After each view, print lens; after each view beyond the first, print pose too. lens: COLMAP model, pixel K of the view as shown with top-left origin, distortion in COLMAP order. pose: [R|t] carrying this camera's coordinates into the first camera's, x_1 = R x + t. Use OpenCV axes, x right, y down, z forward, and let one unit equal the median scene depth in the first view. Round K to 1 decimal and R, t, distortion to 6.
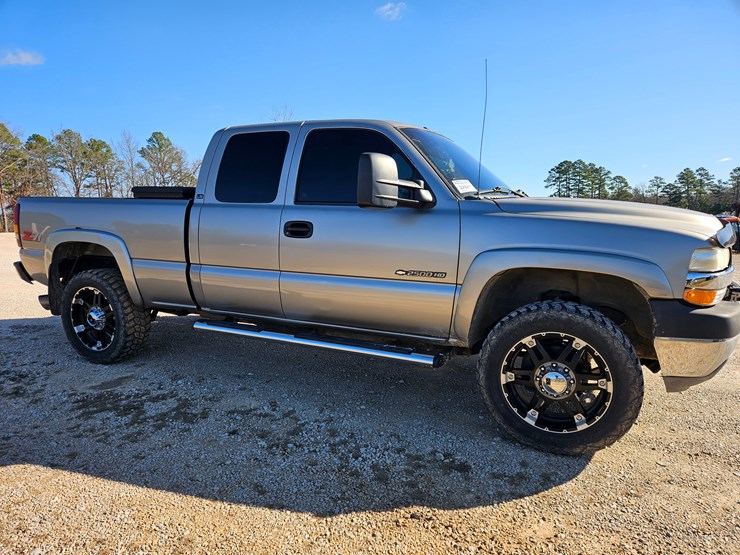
lens RADIAL K [[488.6, 0, 361.1], [0, 488.6, 281.5], [0, 0, 1]] dist [0.070202, -0.056654]
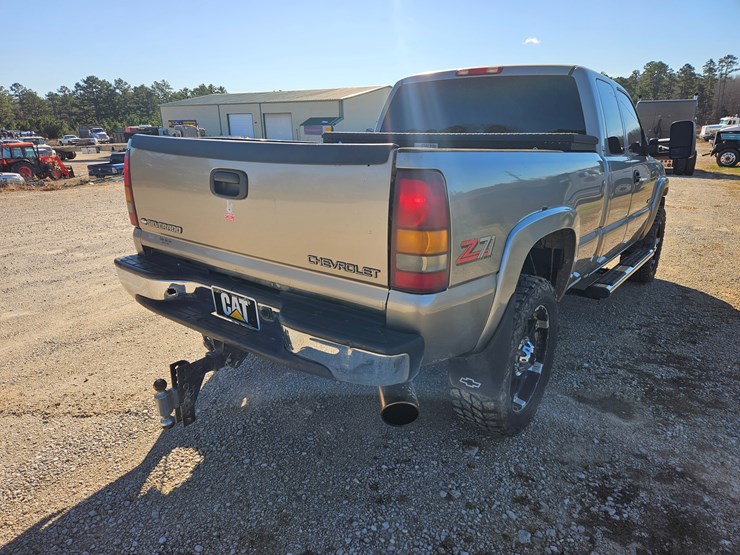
lens RADIAL K [[488.6, 0, 363.6], [0, 488.6, 273.3], [0, 0, 1]] dist [0.070202, -0.056654]
pose [[0.213918, -0.251859, 0.943825, -1.461000], [0.122647, 0.965470, 0.229837, -0.240005], [-0.969122, 0.066591, 0.237422, 1.369776]]
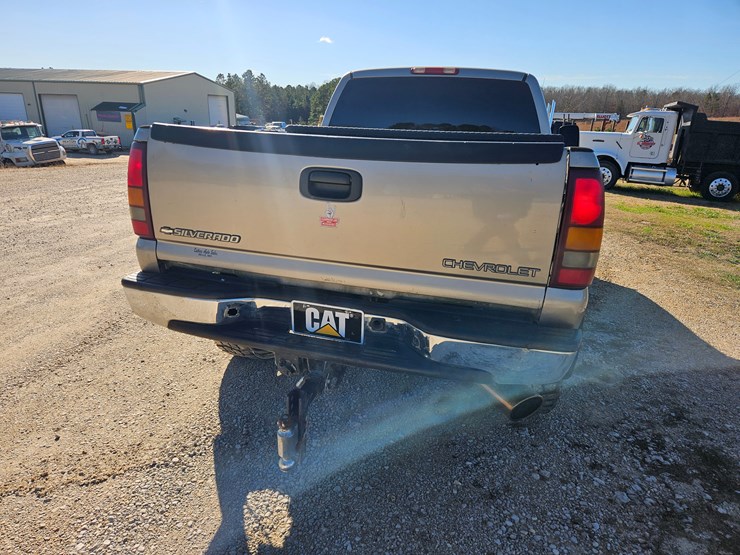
lens RADIAL K [[488.6, 0, 363.1], [0, 488.6, 276.8], [0, 0, 1]] dist [0.070202, -0.056654]
pose [[-0.157555, -0.271746, 0.949384, -1.438249], [0.099791, 0.952089, 0.289081, -0.284181], [-0.982455, 0.140286, -0.122889, 1.724042]]
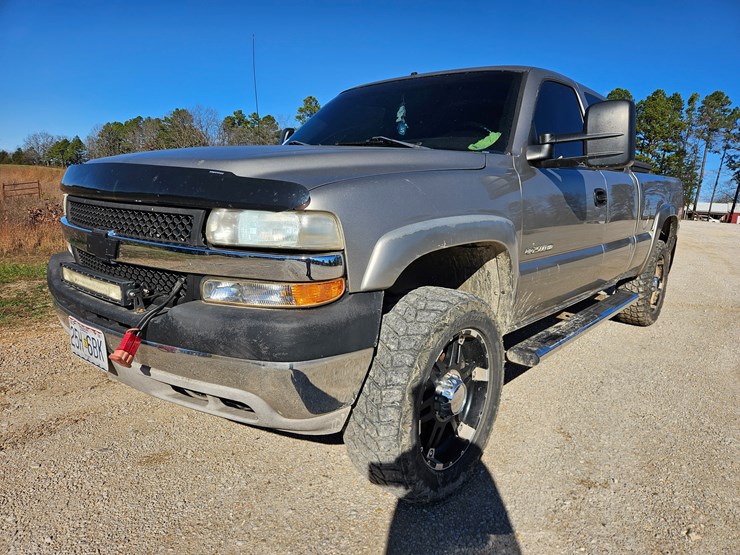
lens RADIAL K [[488.6, 0, 376.4], [0, 488.6, 279.1], [0, 0, 1]] dist [0.070202, -0.056654]
pose [[-0.256273, 0.167292, -0.952018, 1.154033], [-0.182344, 0.958859, 0.217579, -0.169742], [0.949250, 0.229355, -0.215225, 1.378277]]
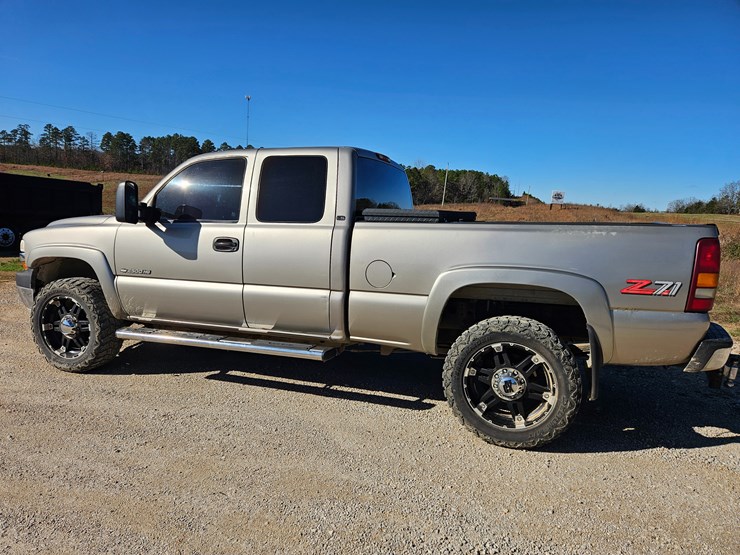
lens RADIAL K [[488.6, 0, 365.6], [0, 488.6, 277.4], [0, 0, 1]] dist [0.070202, -0.056654]
pose [[-0.996196, -0.010797, -0.086472, -0.095520], [-0.034249, 0.960955, 0.274577, -0.440532], [0.080131, 0.276494, -0.957669, 2.675783]]
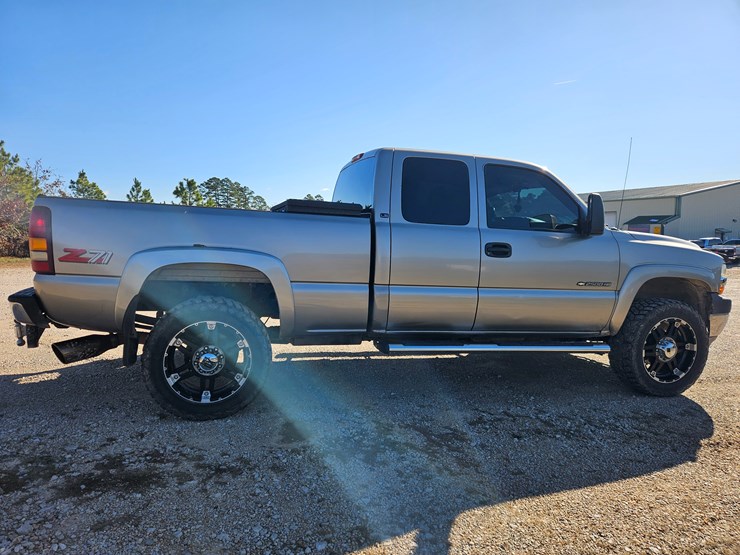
lens RADIAL K [[488.6, 0, 363.1], [0, 488.6, 270.0], [0, 0, 1]] dist [0.070202, -0.056654]
pose [[0.769837, -0.021776, 0.637869, -1.104084], [0.052183, 0.998219, -0.028902, -0.043797], [-0.636104, 0.055536, 0.769602, 0.321443]]
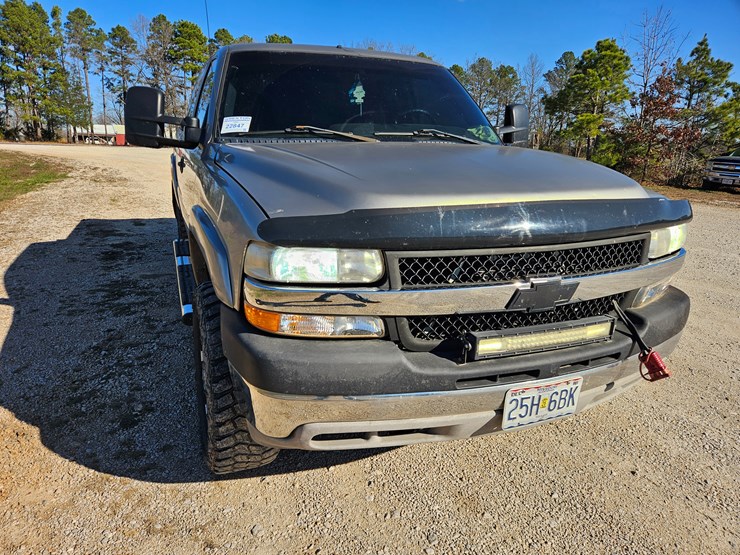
lens RADIAL K [[492.3, 0, 363.8], [0, 492.3, 282.2], [0, 0, 1]] dist [0.059508, -0.041155]
pose [[0.729984, 0.220468, -0.646929, 0.882578], [-0.128618, 0.973946, 0.186782, -0.109889], [0.671253, -0.053141, 0.739321, 0.469689]]
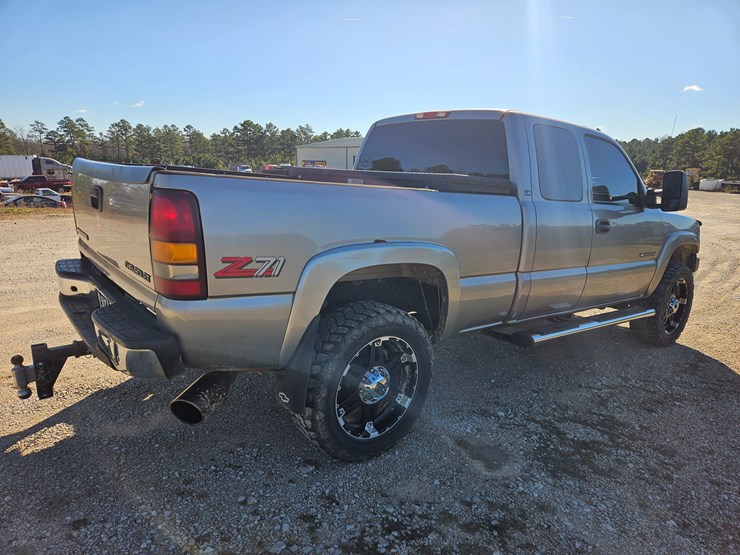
lens RADIAL K [[488.6, 0, 371.2], [0, 488.6, 279.0], [0, 0, 1]] dist [0.070202, -0.056654]
pose [[0.437612, -0.155198, 0.885669, -1.382705], [0.069671, 0.987883, 0.138684, -0.183202], [-0.896461, 0.001016, 0.443122, 0.973512]]
